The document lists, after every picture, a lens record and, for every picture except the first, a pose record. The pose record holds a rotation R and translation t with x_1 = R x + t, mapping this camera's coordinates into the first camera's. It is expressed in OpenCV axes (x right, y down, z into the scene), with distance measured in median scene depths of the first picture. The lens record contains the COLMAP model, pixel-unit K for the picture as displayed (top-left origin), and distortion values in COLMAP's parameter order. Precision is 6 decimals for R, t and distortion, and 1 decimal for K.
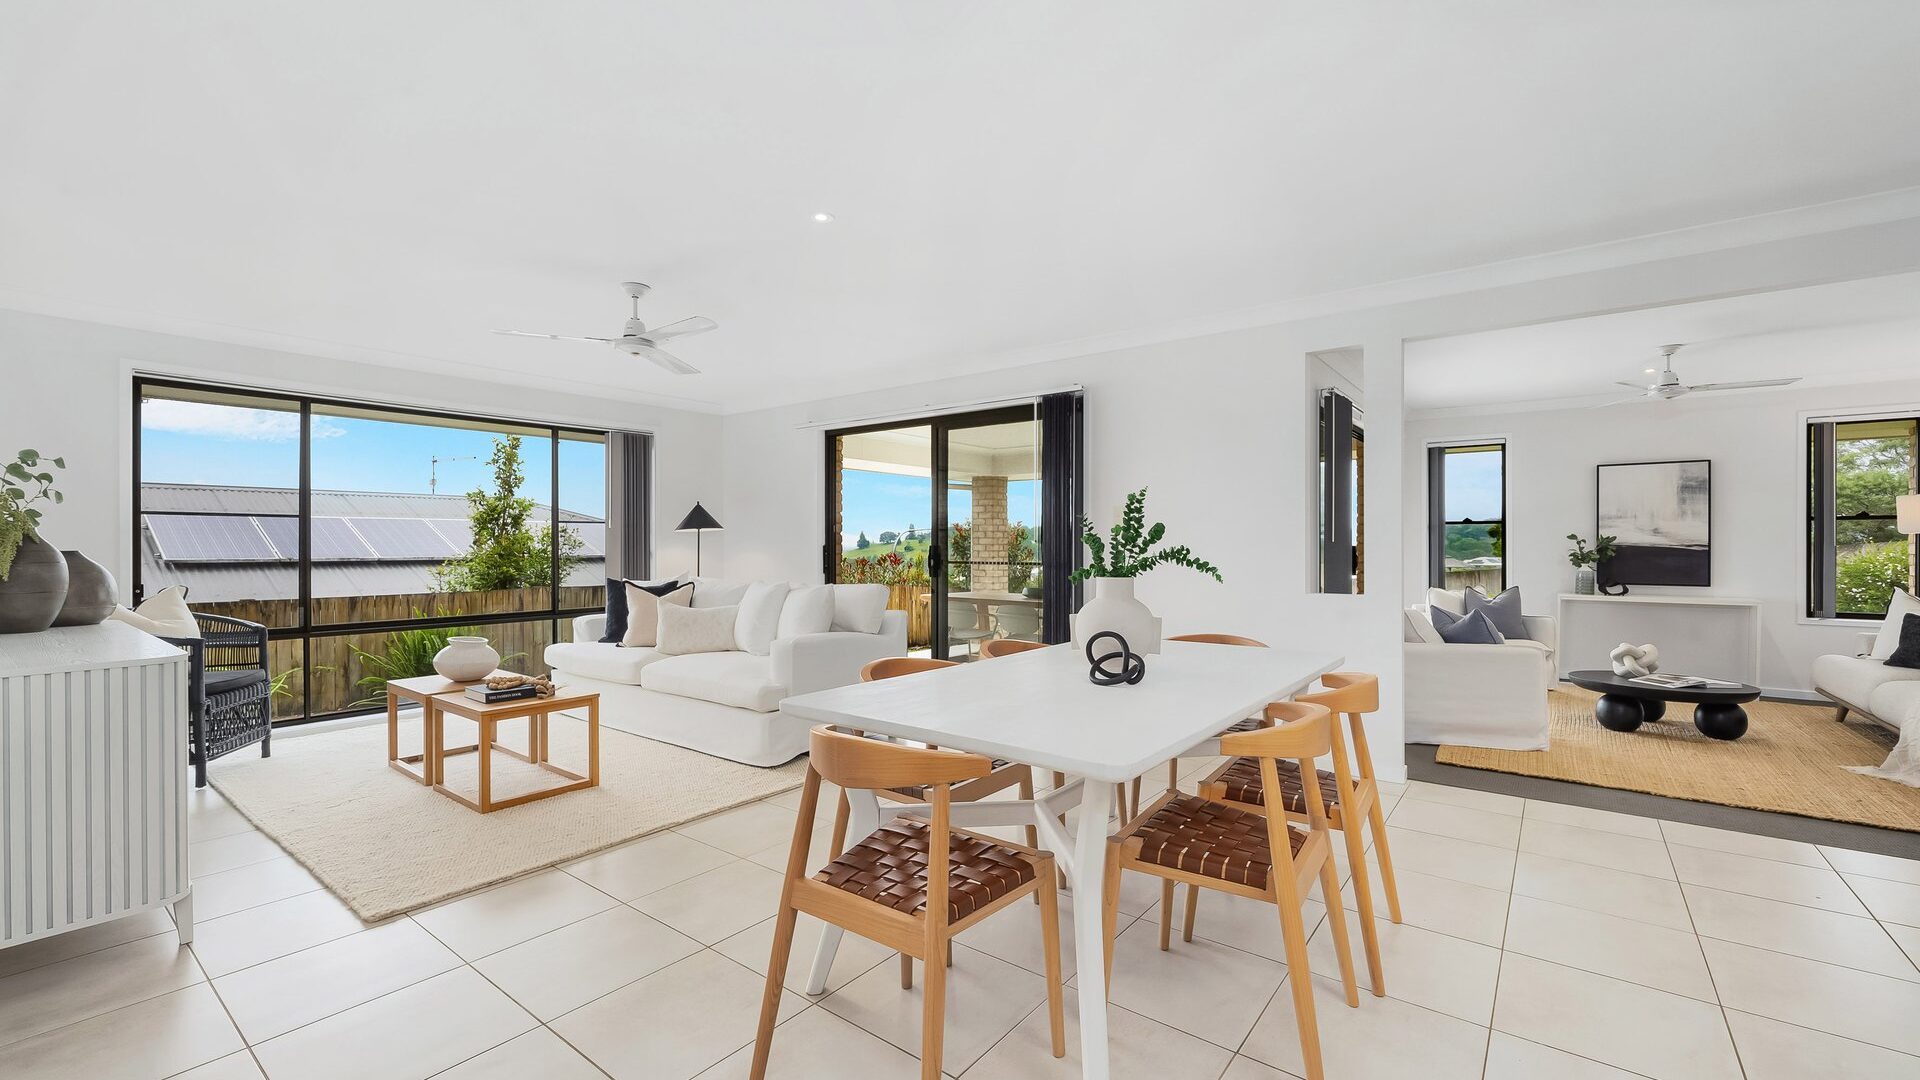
lens RADIAL K [[783.7, 0, 972.6], [0, 783.7, 540.1], [0, 0, 1]] dist [-0.001317, 0.000242]
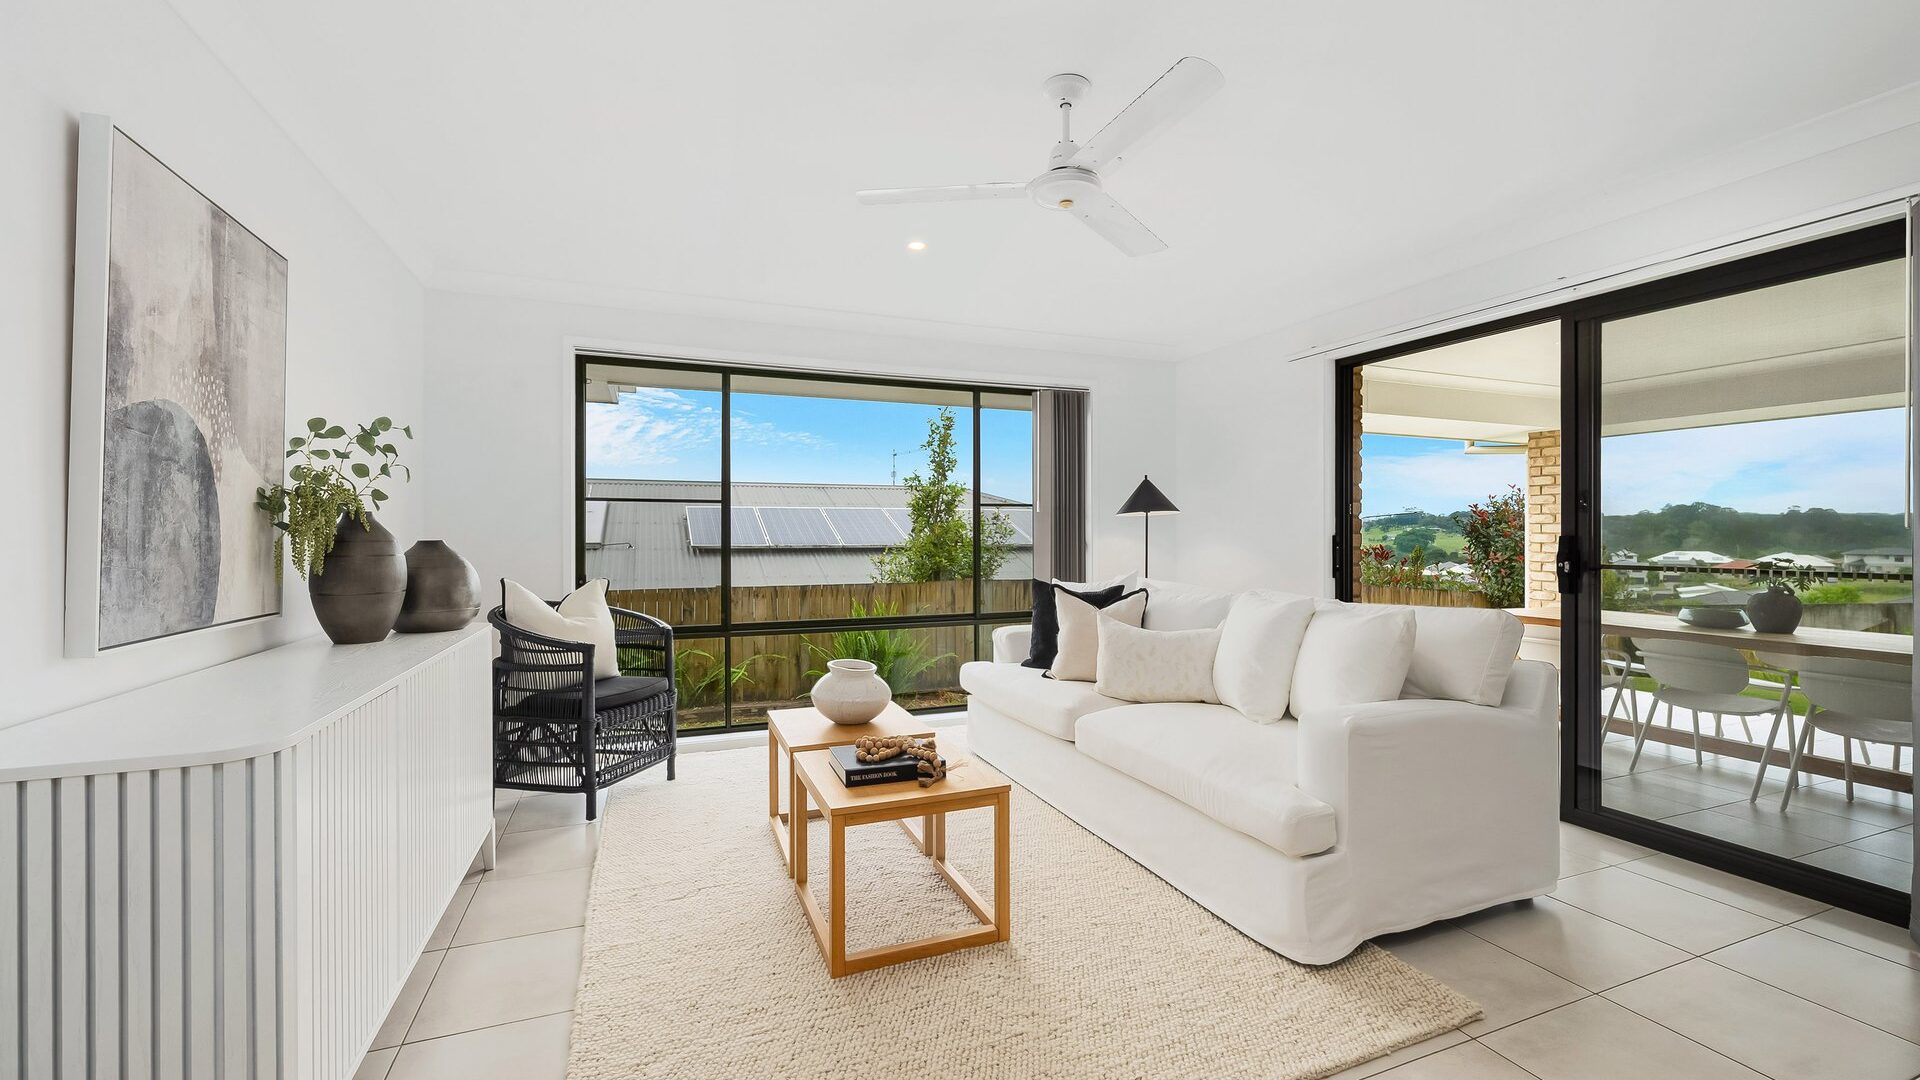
lens RADIAL K [[789.4, 0, 972.2], [0, 789.4, 530.3], [0, 0, 1]] dist [0.000101, 0.000192]
pose [[0.863434, 0.000023, -0.504461, -0.125084], [0.001384, 0.999996, 0.002415, 0.000864], [0.504459, -0.002784, 0.863431, 0.293834]]
